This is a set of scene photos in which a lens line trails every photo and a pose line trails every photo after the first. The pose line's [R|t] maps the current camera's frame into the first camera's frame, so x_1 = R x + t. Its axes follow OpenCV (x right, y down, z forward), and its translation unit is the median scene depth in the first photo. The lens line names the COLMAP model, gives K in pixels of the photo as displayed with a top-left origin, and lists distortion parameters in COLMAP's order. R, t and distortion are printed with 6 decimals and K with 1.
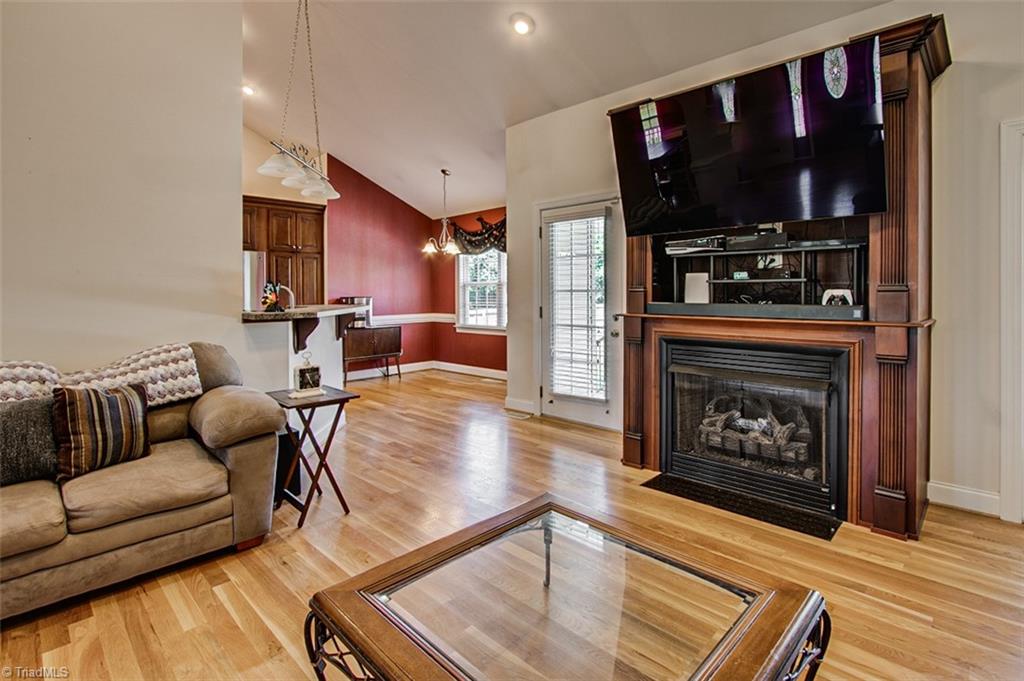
lens RADIAL K [[505.2, 0, 505.5], [0, 505.2, 291.2], [0, 0, 1]] dist [-0.001710, 0.000809]
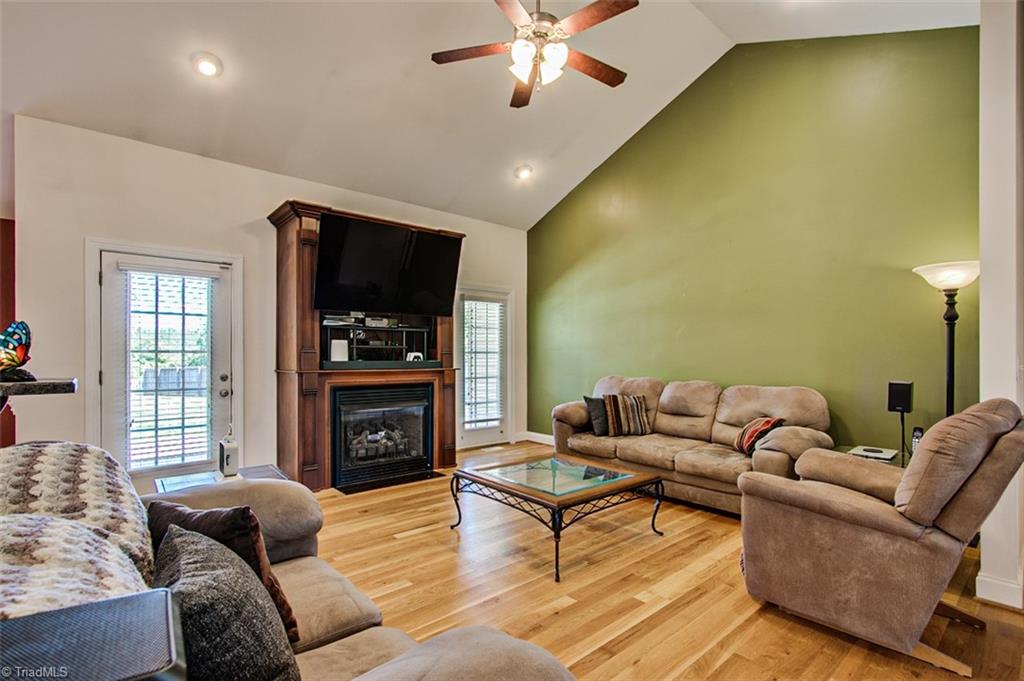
lens RADIAL K [[505.2, 0, 511.1], [0, 505.2, 355.0], [0, 0, 1]] dist [-0.001710, 0.000809]
pose [[0.057419, 0.007735, 0.998320, -0.511011], [0.000441, 0.999970, -0.007773, 0.008662], [-0.998350, 0.000887, 0.057414, 0.229651]]
